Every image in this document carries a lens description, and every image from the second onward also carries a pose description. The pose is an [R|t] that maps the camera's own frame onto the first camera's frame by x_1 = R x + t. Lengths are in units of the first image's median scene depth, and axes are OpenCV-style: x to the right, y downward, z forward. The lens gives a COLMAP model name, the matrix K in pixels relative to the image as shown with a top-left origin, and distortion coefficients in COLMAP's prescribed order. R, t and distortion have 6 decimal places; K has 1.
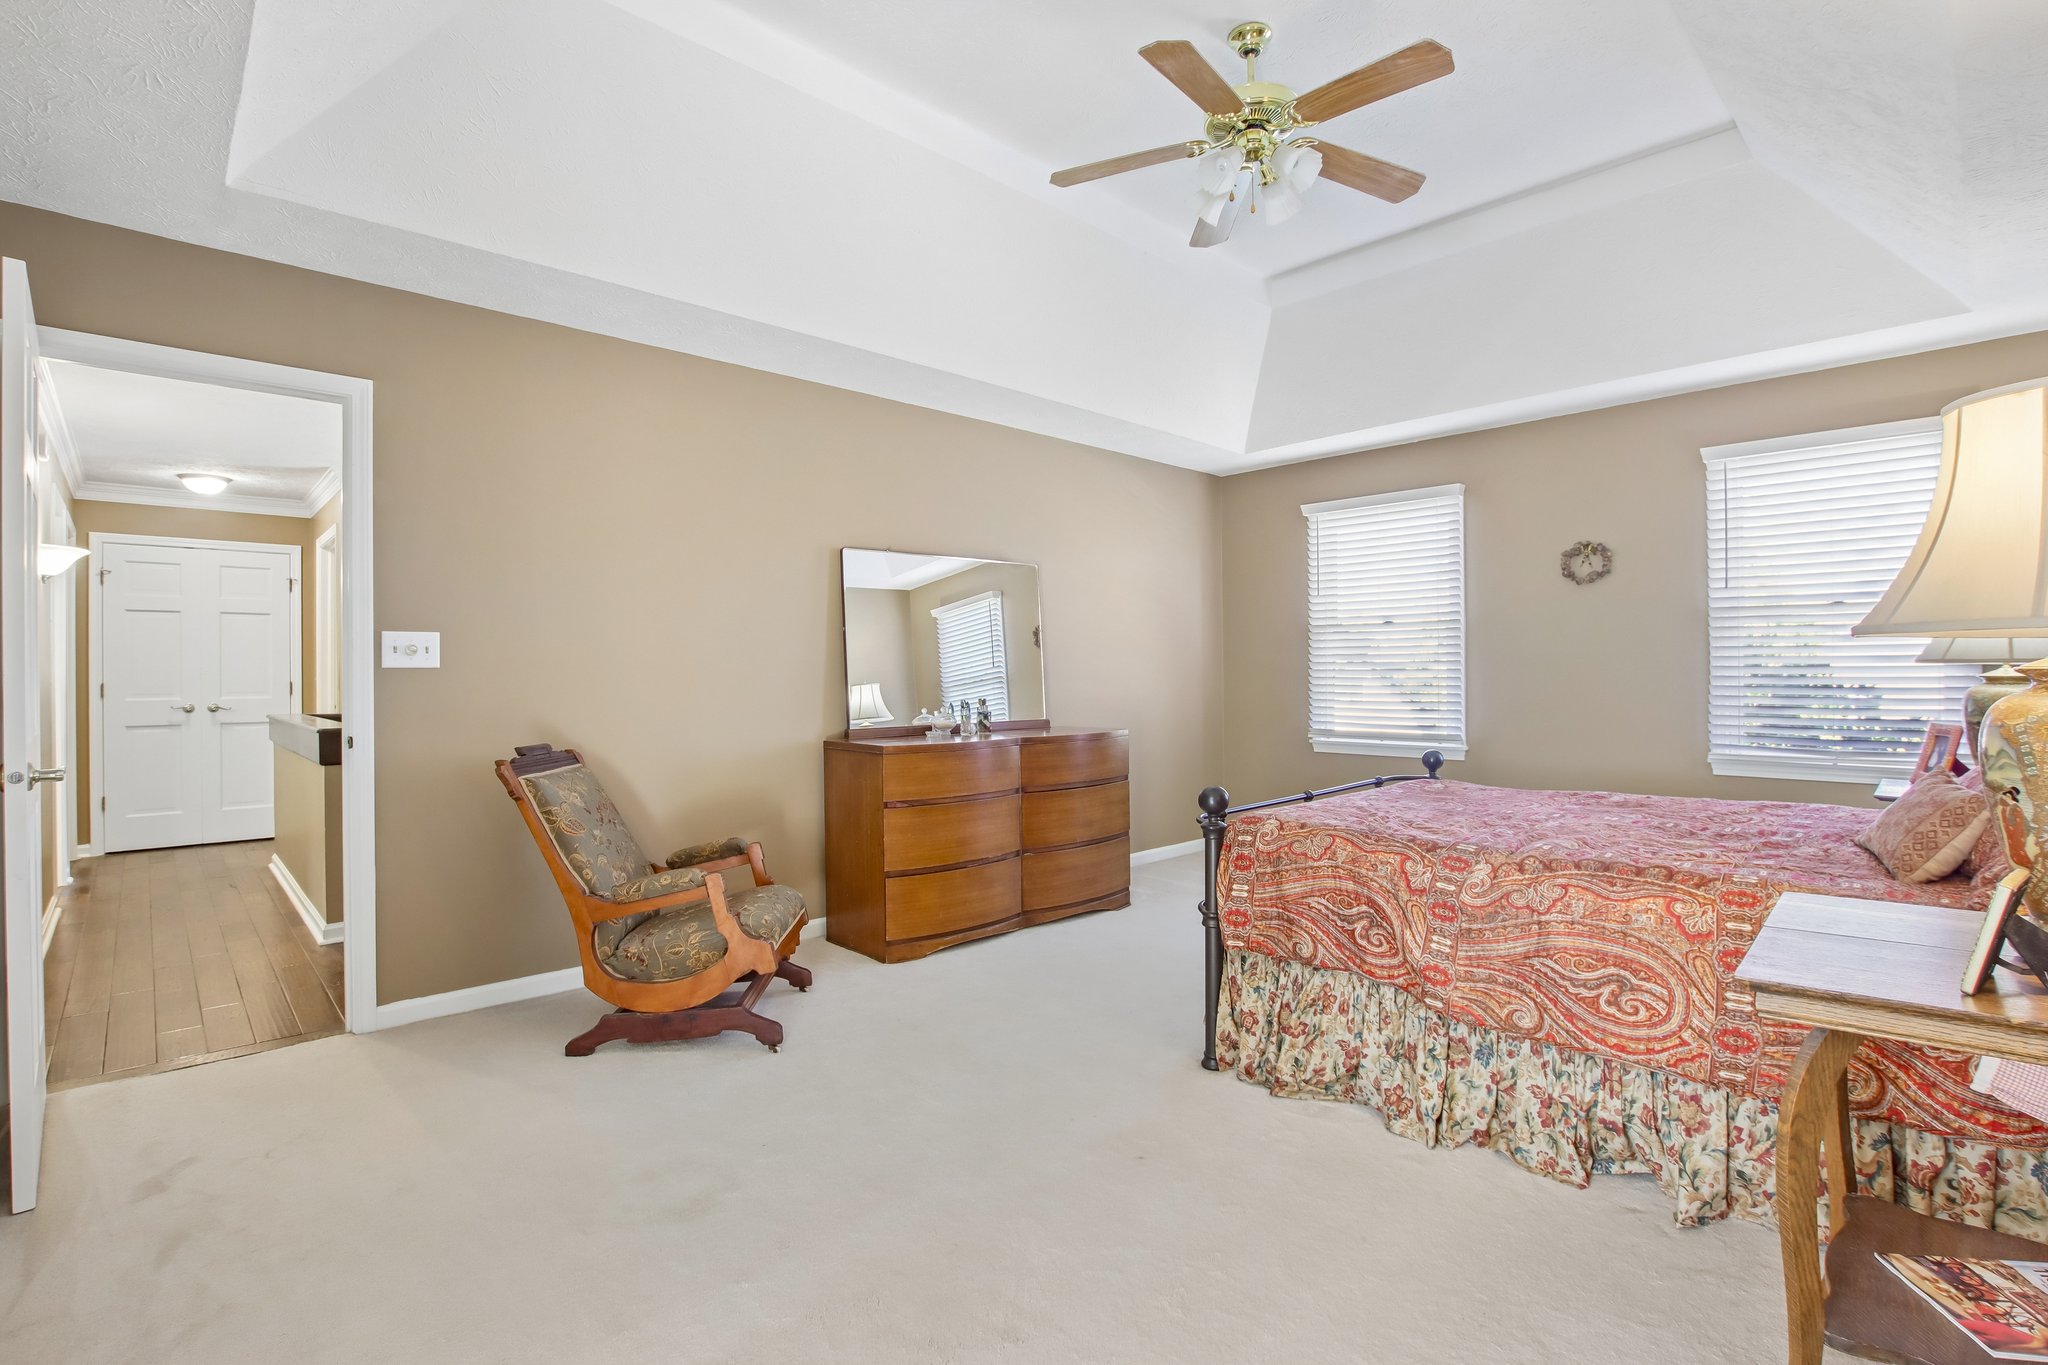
lens RADIAL K [[957.2, 0, 1013.6], [0, 957.2, 671.4], [0, 0, 1]] dist [-0.016812, 0.000963]
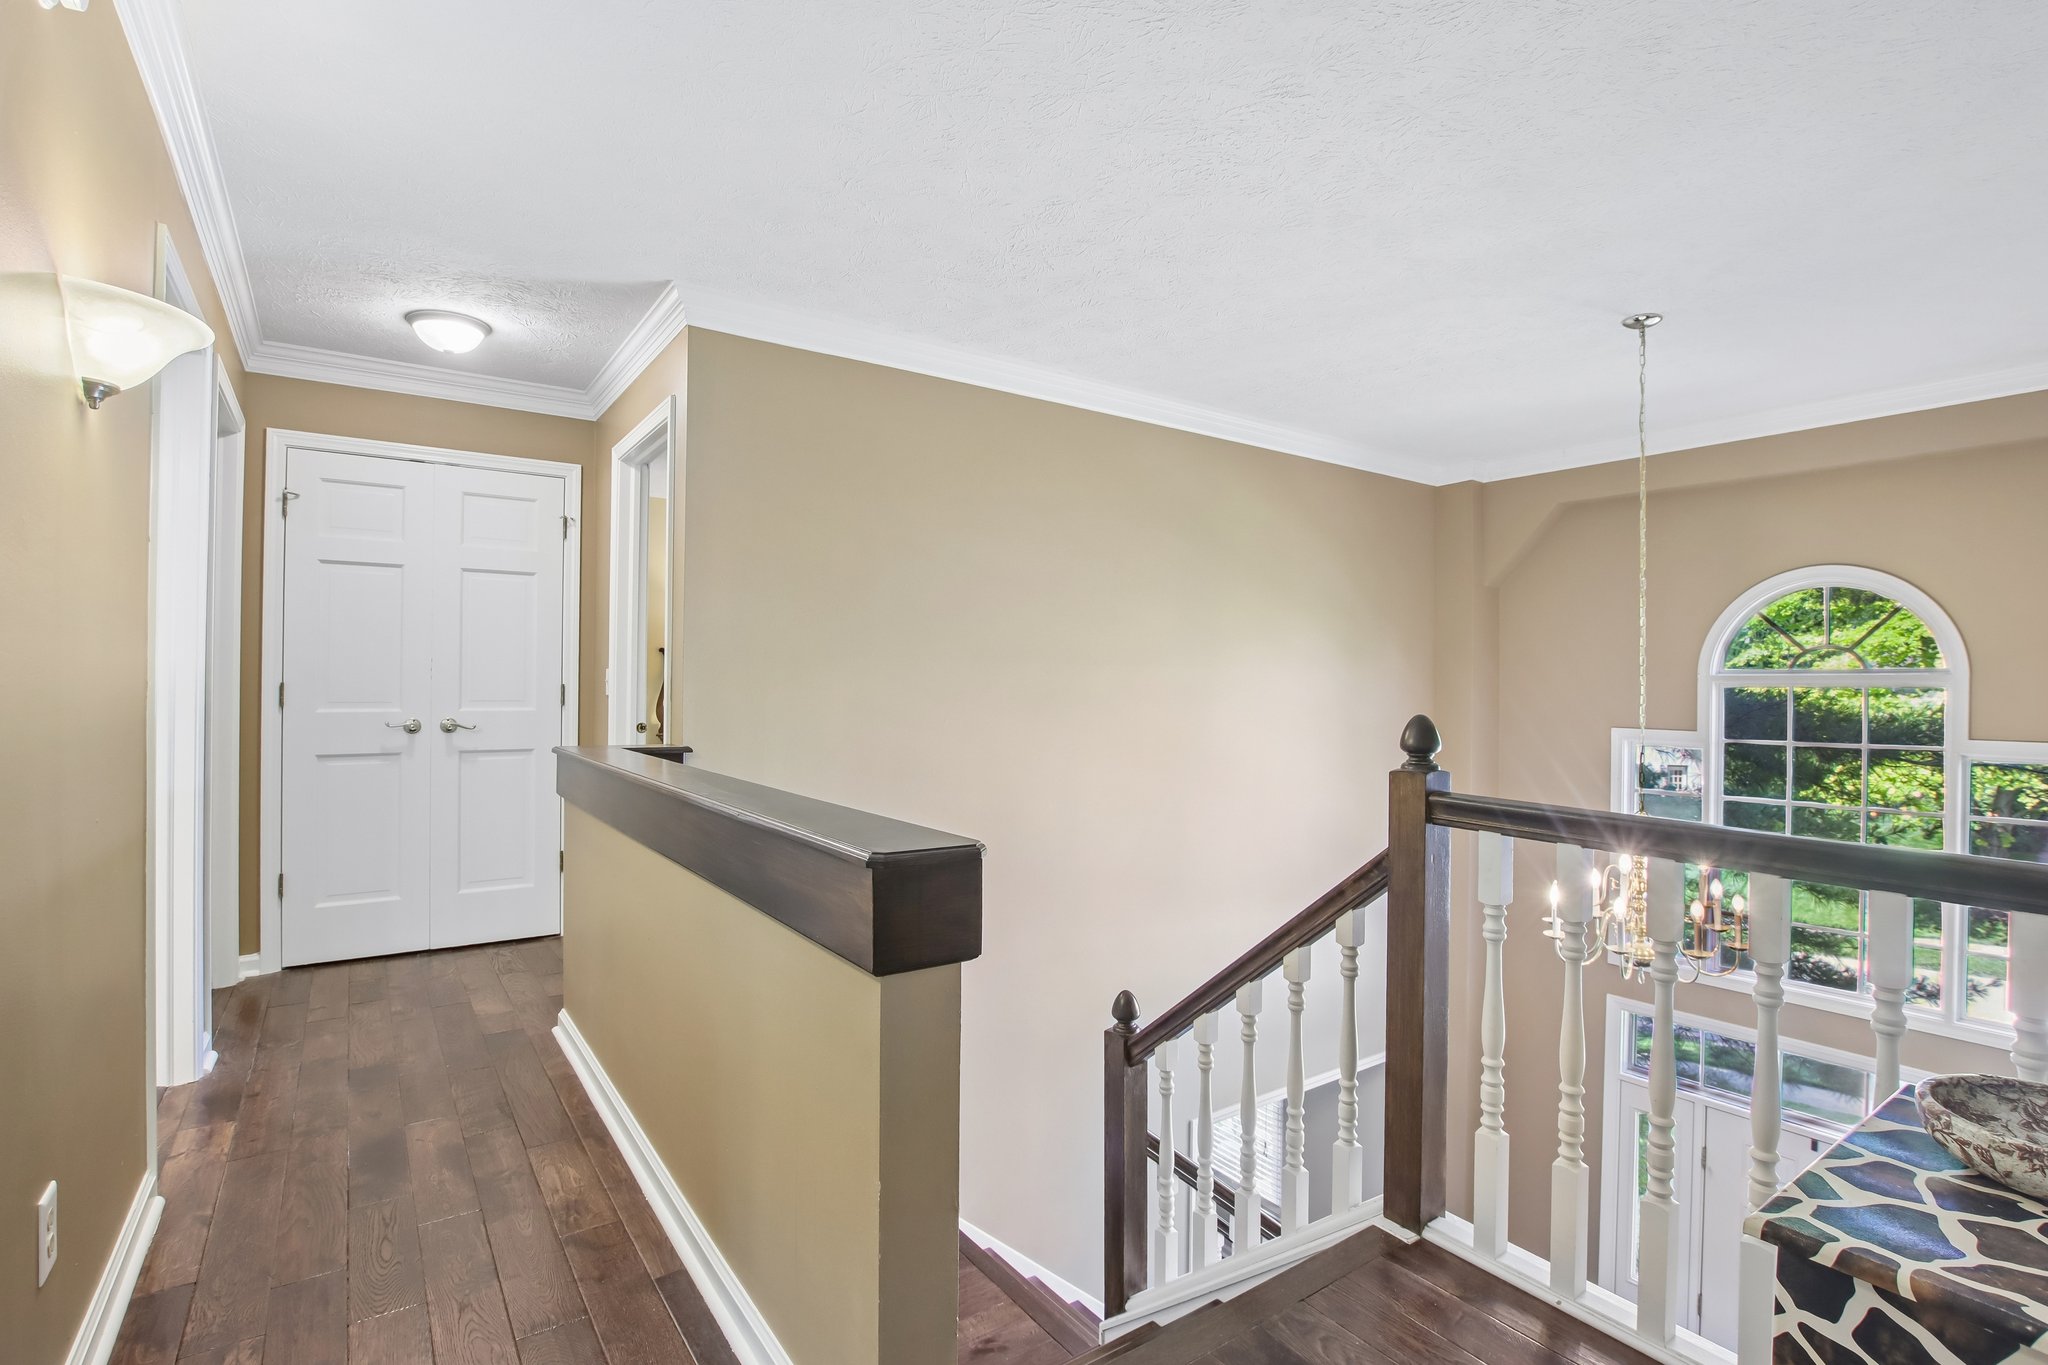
lens RADIAL K [[957.2, 0, 1013.6], [0, 957.2, 671.4], [0, 0, 1]] dist [-0.016812, 0.000963]
pose [[0.990703, 0.009674, -0.135698, -0.426306], [-0.011034, 0.999896, -0.009278, 0.005563], [0.135594, 0.010689, 0.990707, 0.467591]]
